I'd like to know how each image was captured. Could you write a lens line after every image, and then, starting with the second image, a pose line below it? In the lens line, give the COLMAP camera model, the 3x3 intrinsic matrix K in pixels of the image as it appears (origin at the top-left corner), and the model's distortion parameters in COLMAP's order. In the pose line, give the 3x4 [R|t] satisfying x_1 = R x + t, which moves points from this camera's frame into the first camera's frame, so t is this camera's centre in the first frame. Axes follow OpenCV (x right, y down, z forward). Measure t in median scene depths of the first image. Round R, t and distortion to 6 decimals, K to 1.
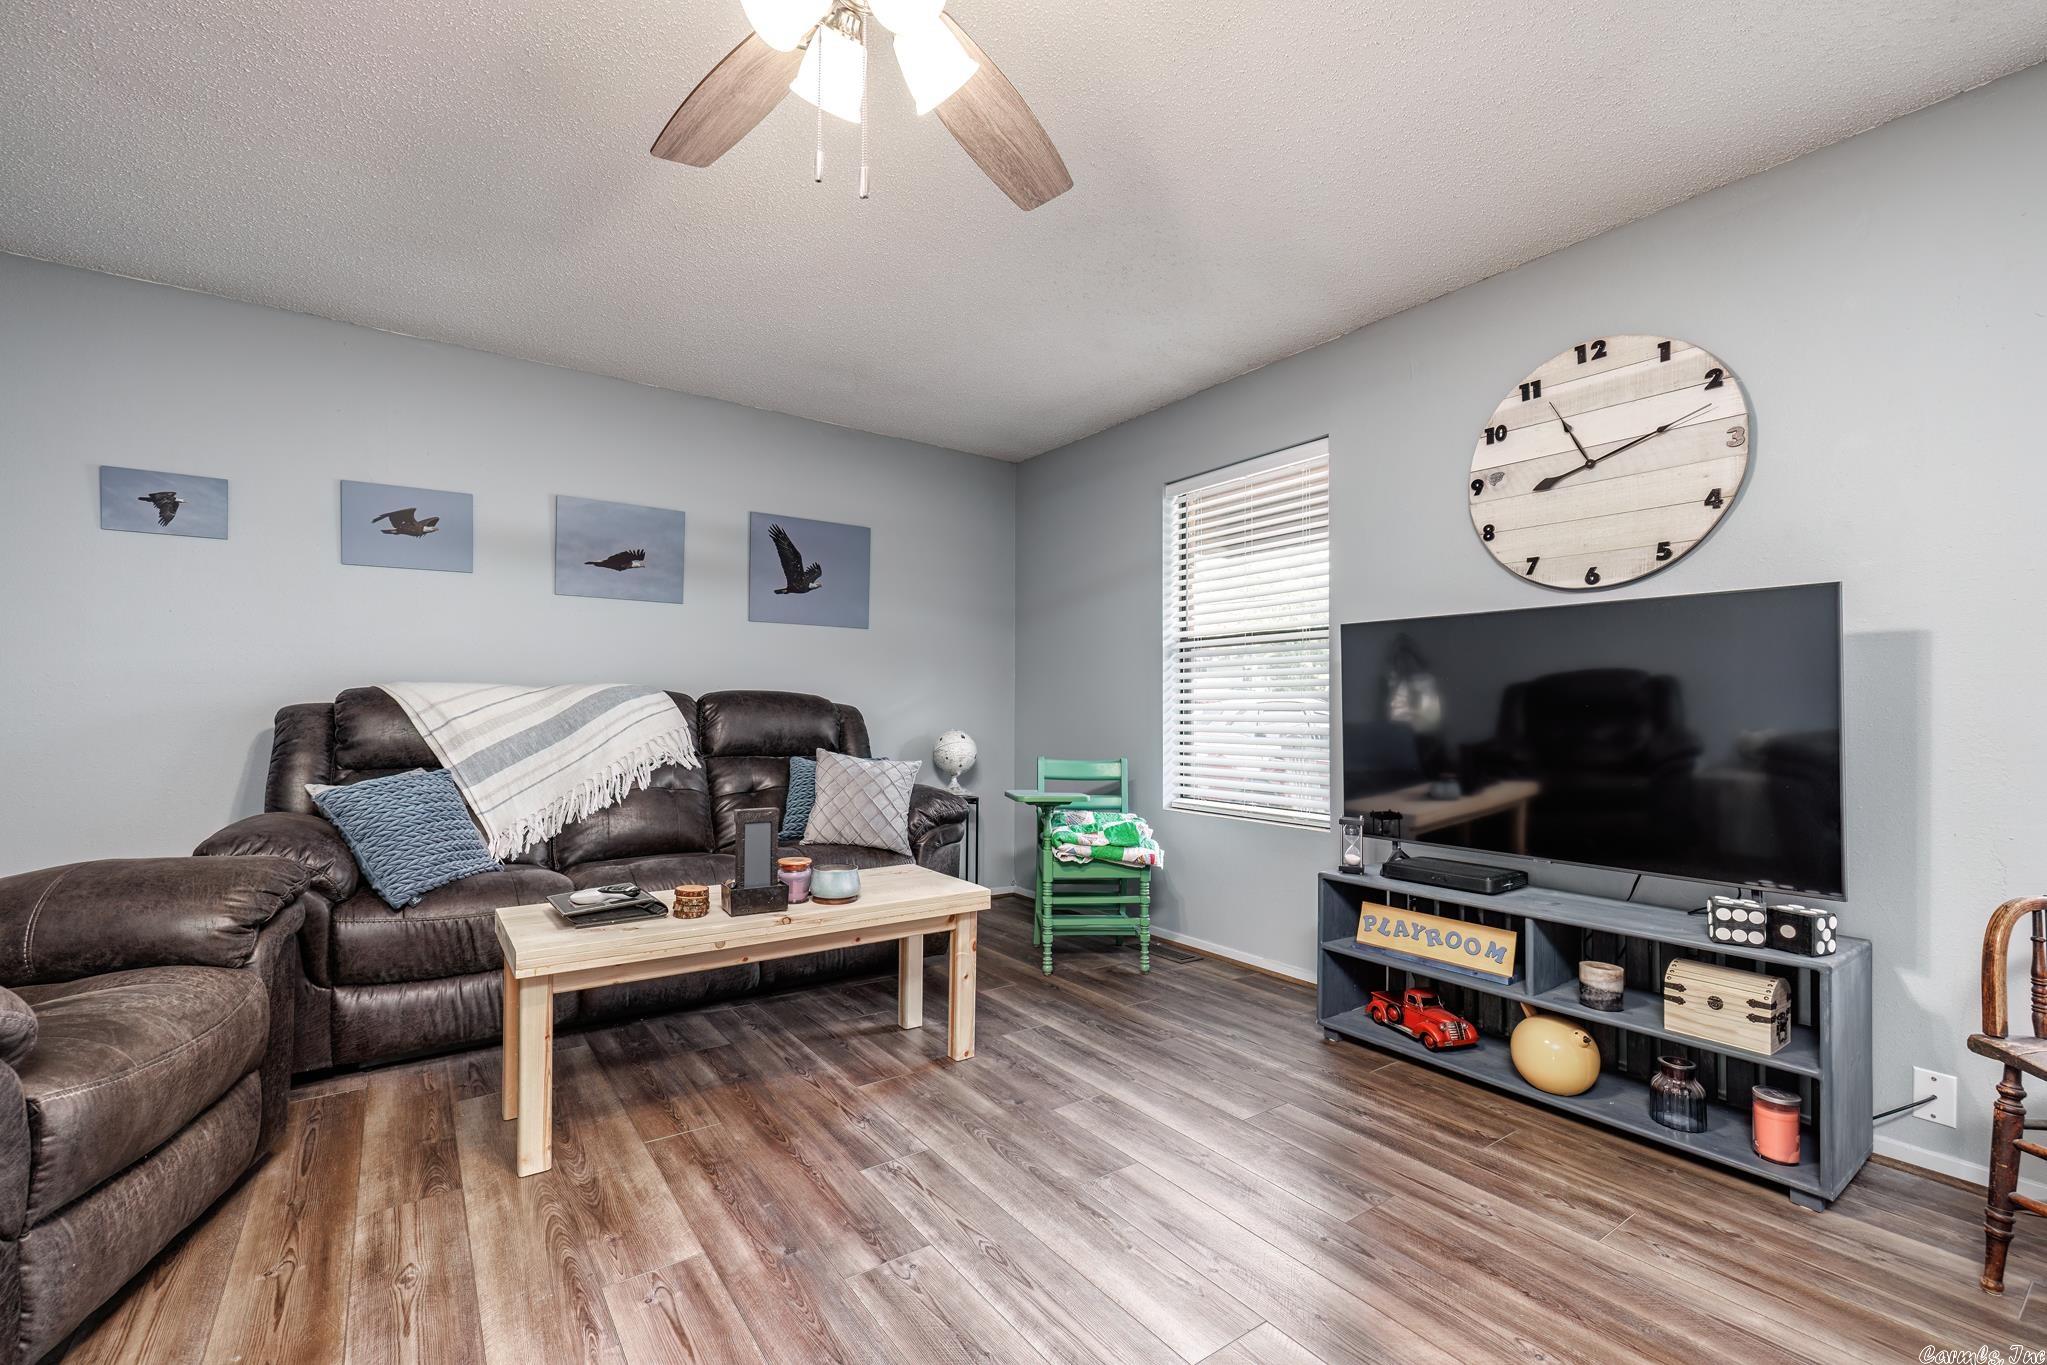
lens RADIAL K [[905.3, 0, 1019.1], [0, 905.3, 709.9], [0, 0, 1]] dist [-0.000653, -0.000006]
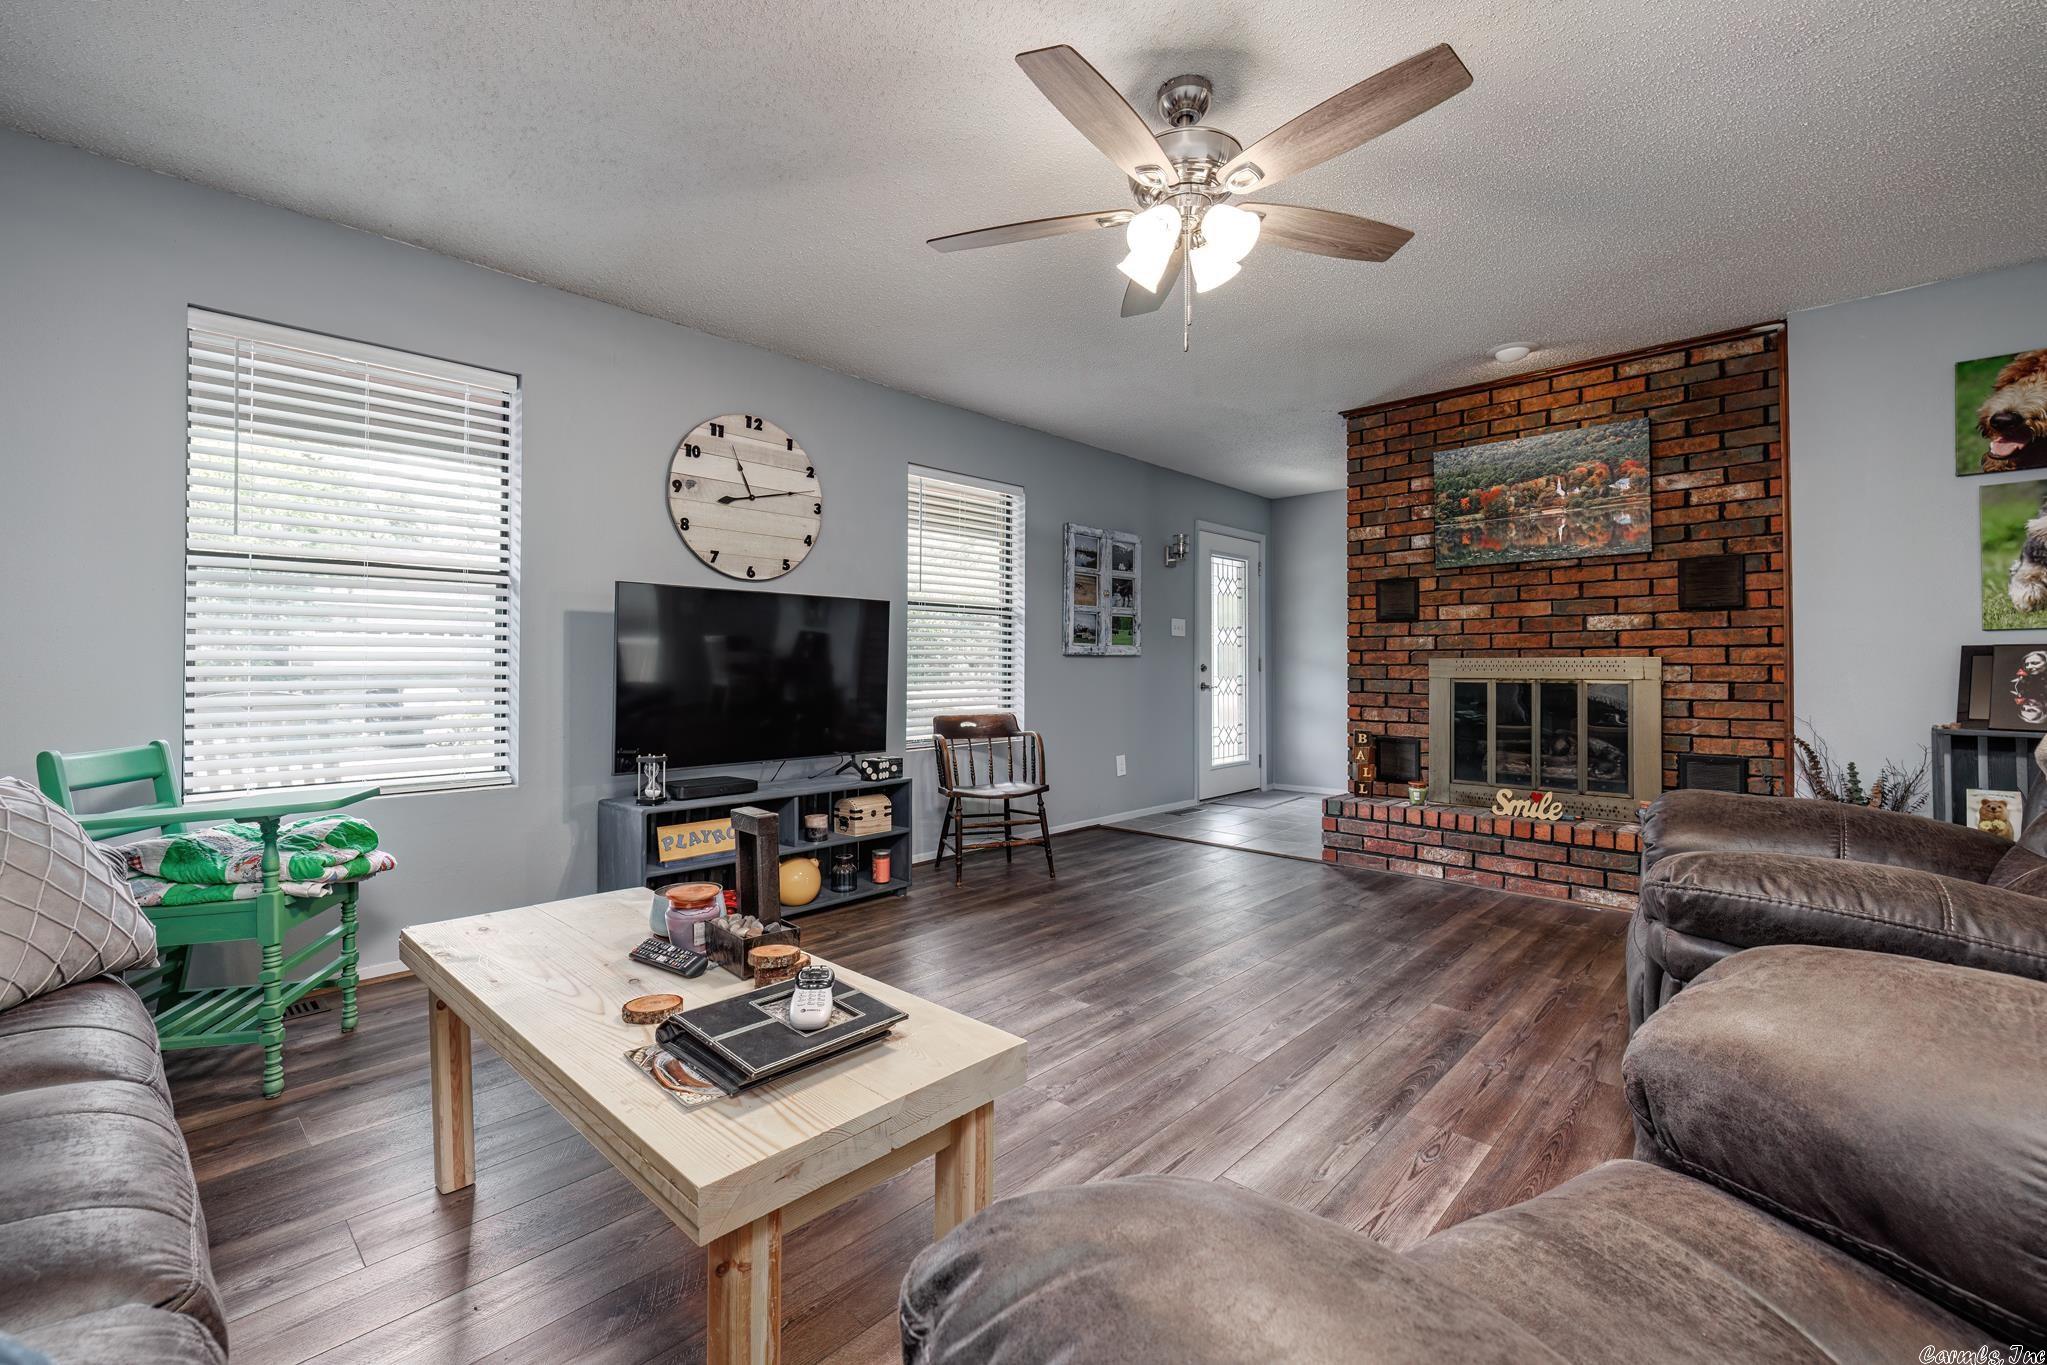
lens RADIAL K [[859.3, 0, 1036.0], [0, 859.3, 669.6], [0, 0, 1]] dist [-0.001232, 0.000223]
pose [[-0.222178, -0.009185, 0.974963, -0.889368], [-0.002987, 0.999957, 0.008740, 0.000762], [-0.975002, -0.000970, -0.222195, 0.875637]]
